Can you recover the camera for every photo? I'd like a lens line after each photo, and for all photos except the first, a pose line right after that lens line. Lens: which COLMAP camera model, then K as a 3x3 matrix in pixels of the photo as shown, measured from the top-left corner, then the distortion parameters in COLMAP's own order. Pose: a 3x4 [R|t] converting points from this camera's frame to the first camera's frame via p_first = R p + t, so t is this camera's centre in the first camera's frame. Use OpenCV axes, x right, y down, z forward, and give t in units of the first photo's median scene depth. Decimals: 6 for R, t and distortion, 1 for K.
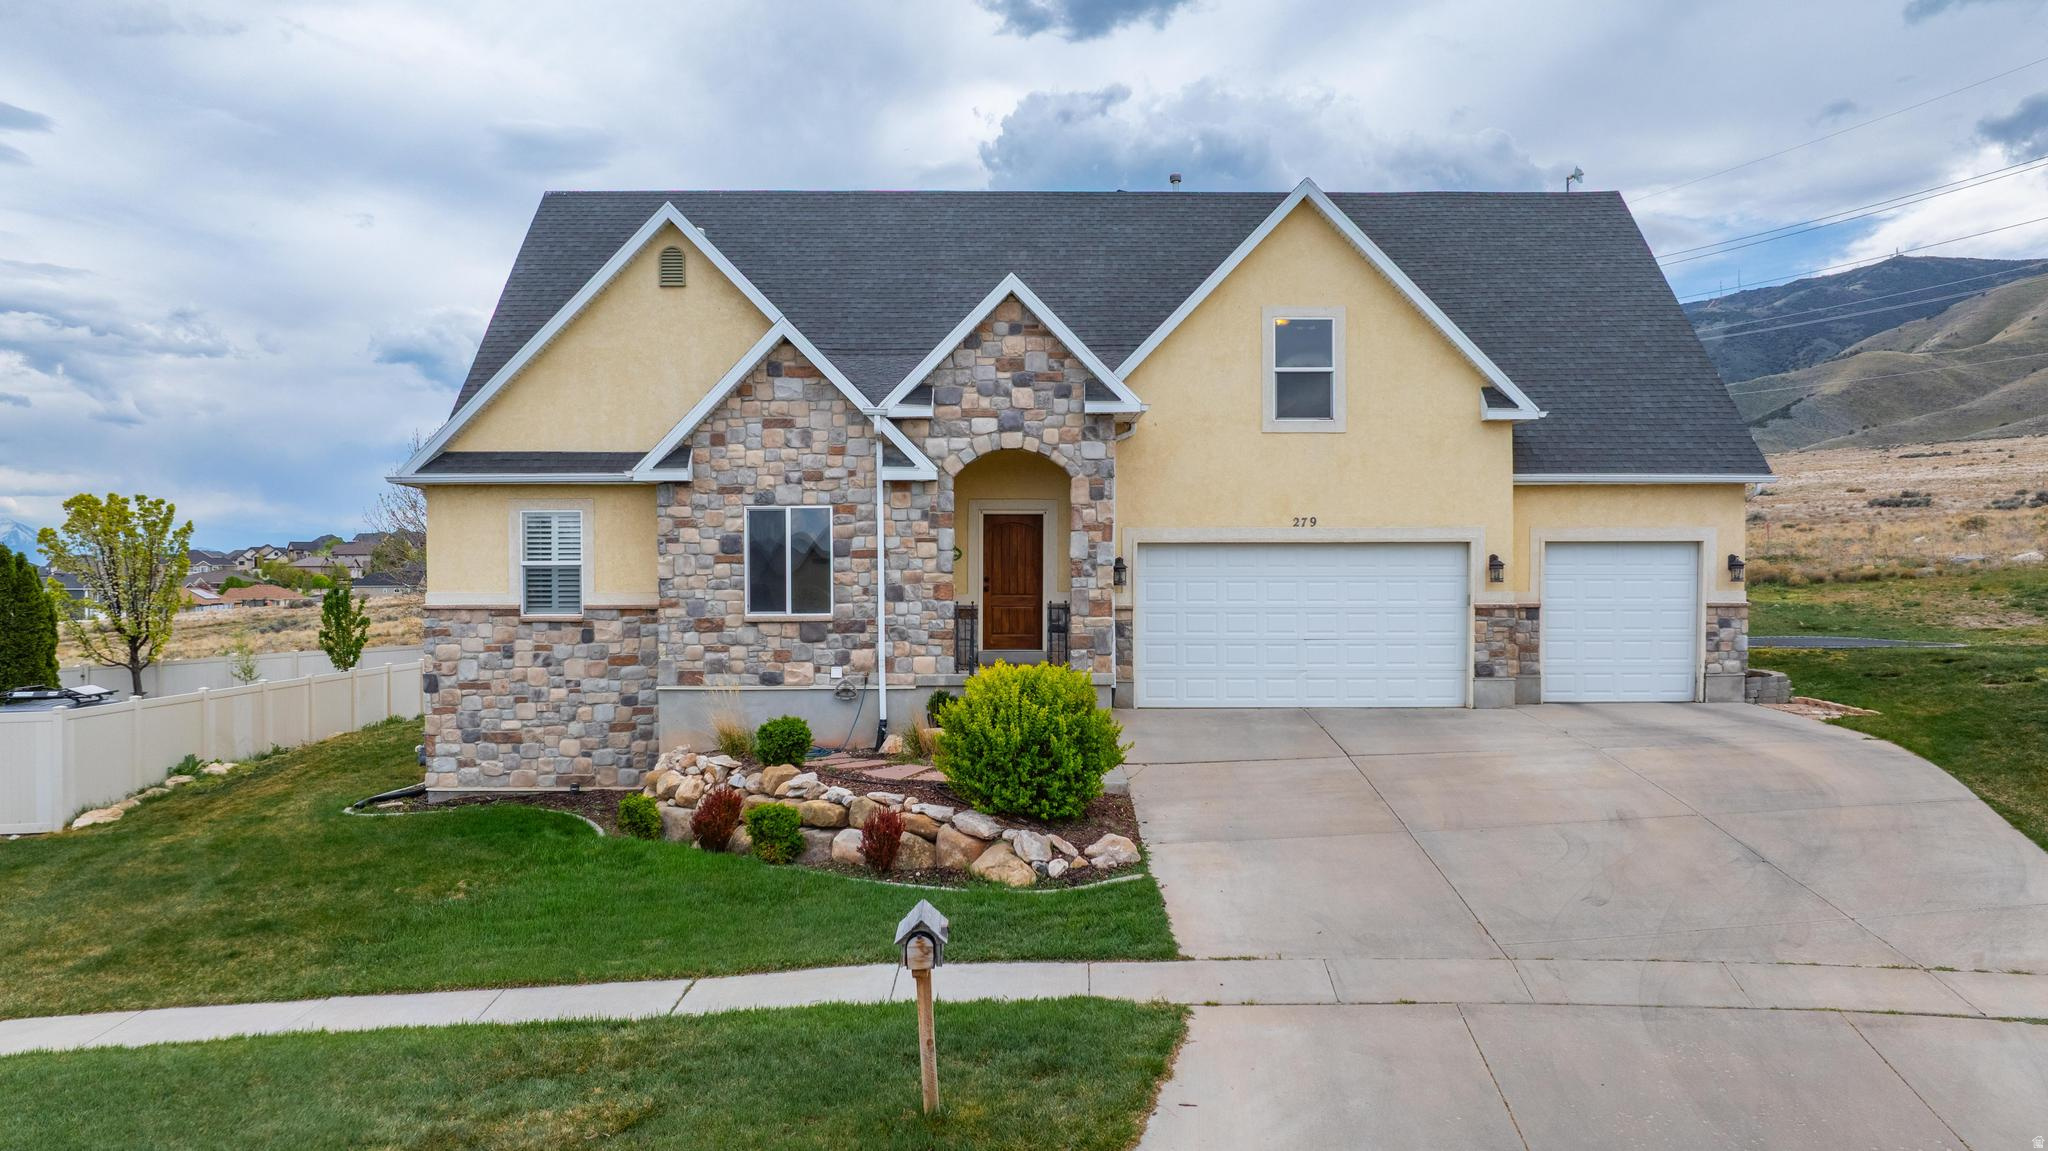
lens RADIAL K [[1489.3, 0, 1020.9], [0, 1489.3, 566.4], [0, 0, 1]] dist [-0.029725, 0.002160]
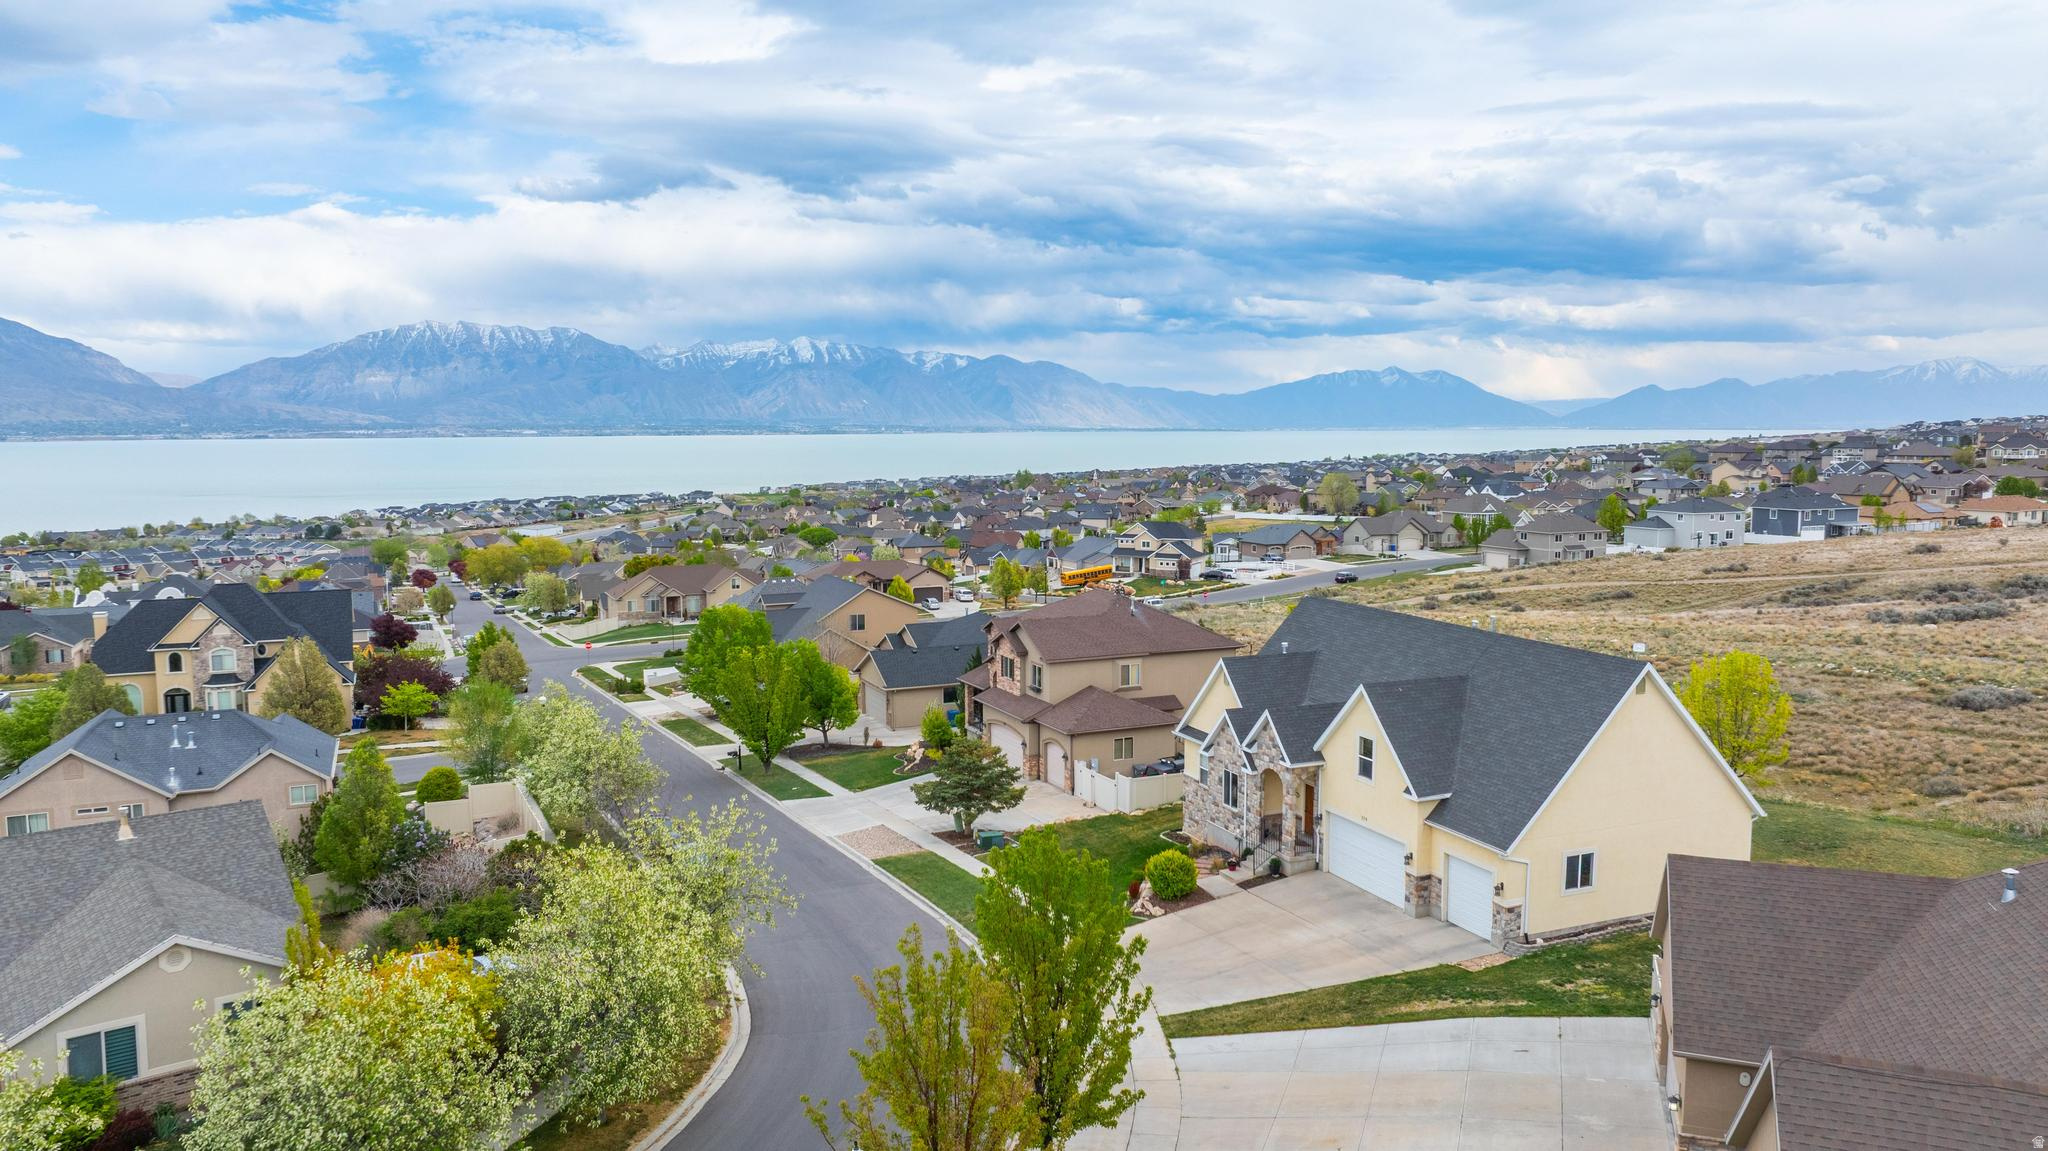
lens RADIAL K [[1437.0, 0, 1025.3], [0, 1437.0, 540.1], [0, 0, 1]] dist [-0.012993, 0.002475]
pose [[0.378705, 0.077027, -0.922307, 2.271279], [0.012680, 0.996005, 0.088388, -0.750979], [0.925431, -0.045168, 0.376215, -0.422753]]
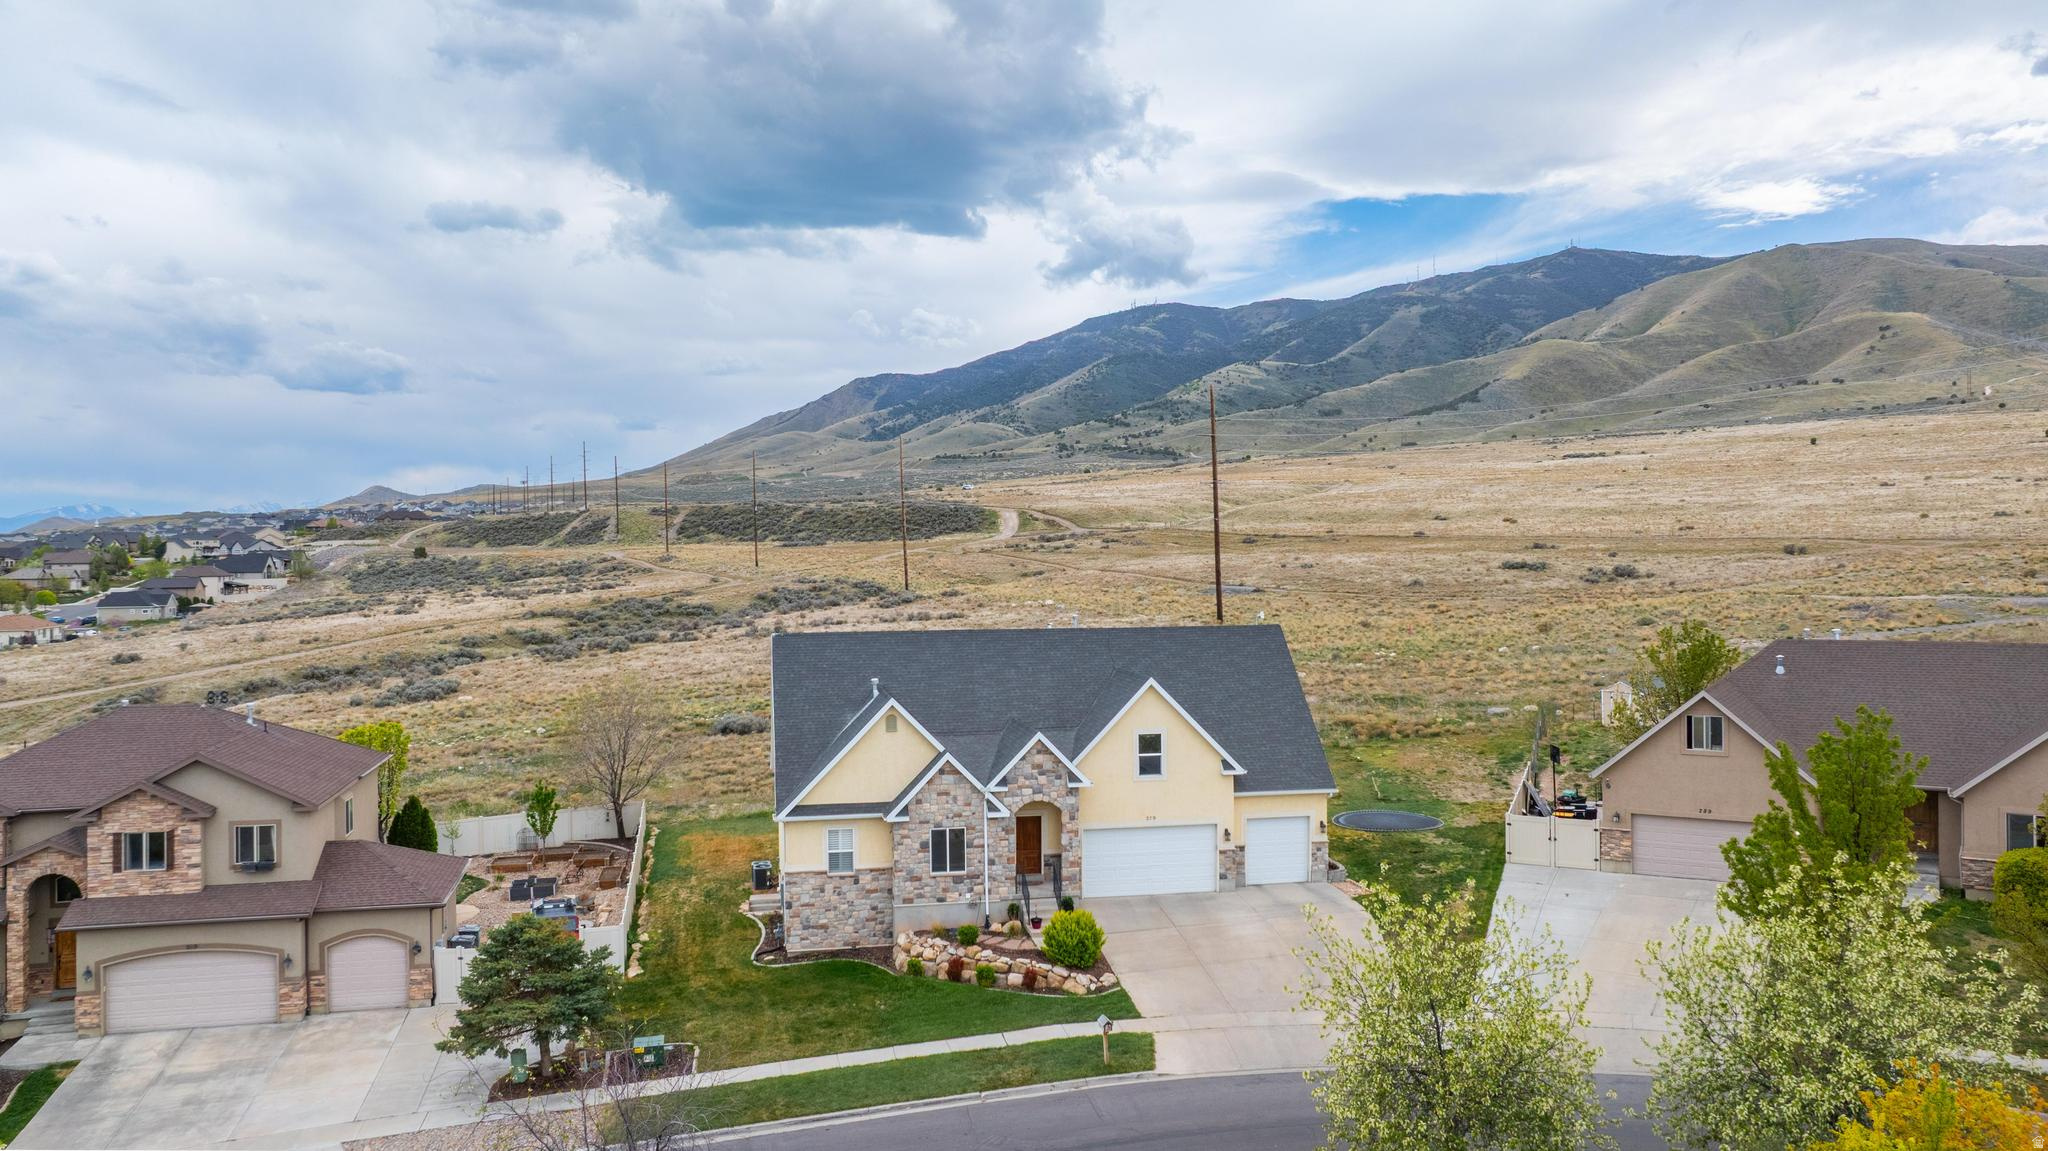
lens RADIAL K [[1514.4, 0, 1020.7], [0, 1514.4, 510.3], [0, 0, 1]] dist [-0.036152, 0.039595]
pose [[0.983324, -0.002055, 0.181851, -0.485924], [0.005007, 0.999863, -0.015773, -0.518028], [-0.181794, 0.016421, 0.983200, -1.451781]]
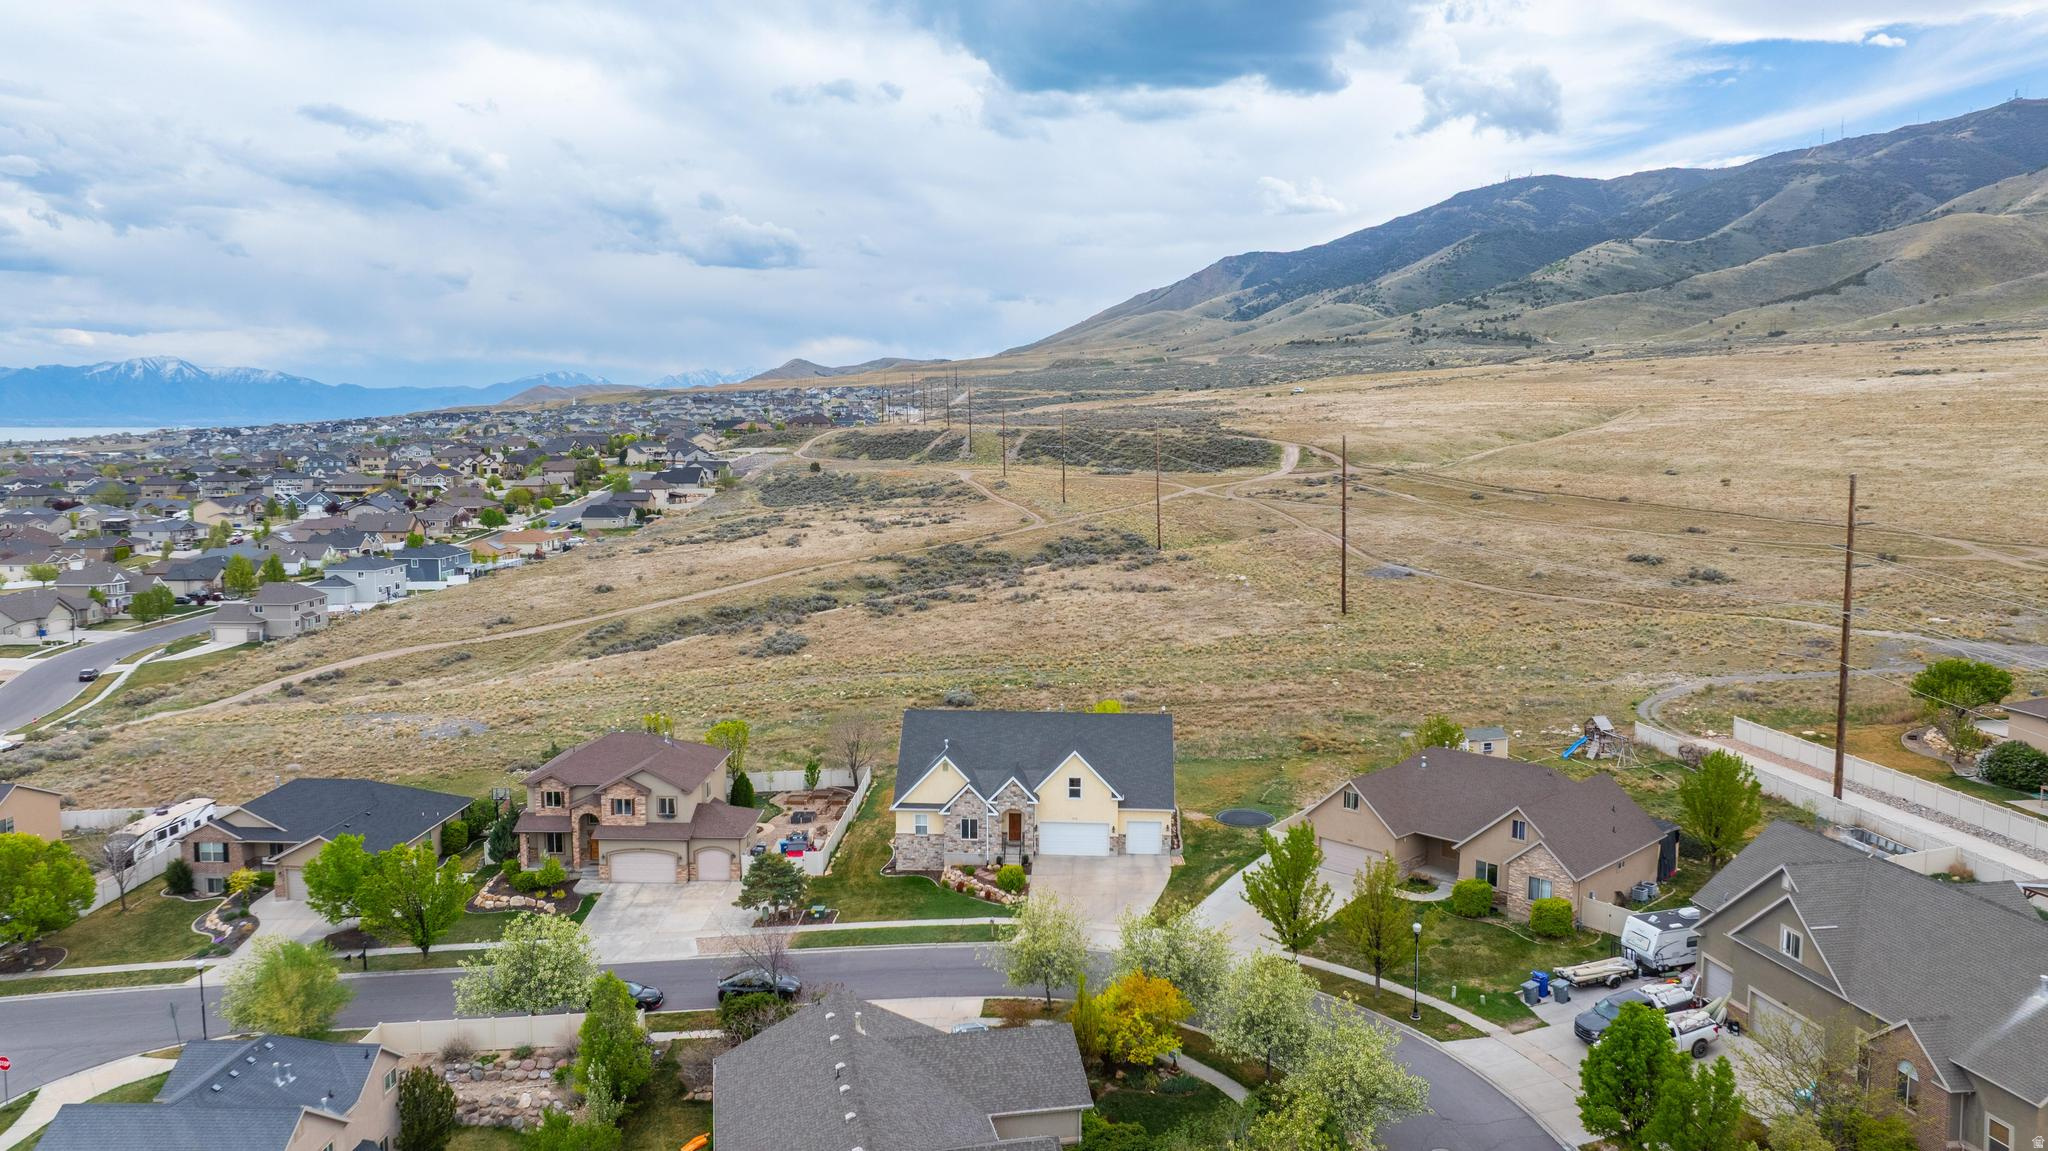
lens RADIAL K [[1437.0, 0, 1025.3], [0, 1437.0, 540.1], [0, 0, 1]] dist [-0.012993, 0.002475]
pose [[0.997900, 0.010928, -0.063840, 0.338966], [-0.004763, 0.995377, 0.095923, -1.461739], [0.064594, -0.095418, 0.993339, -3.781282]]
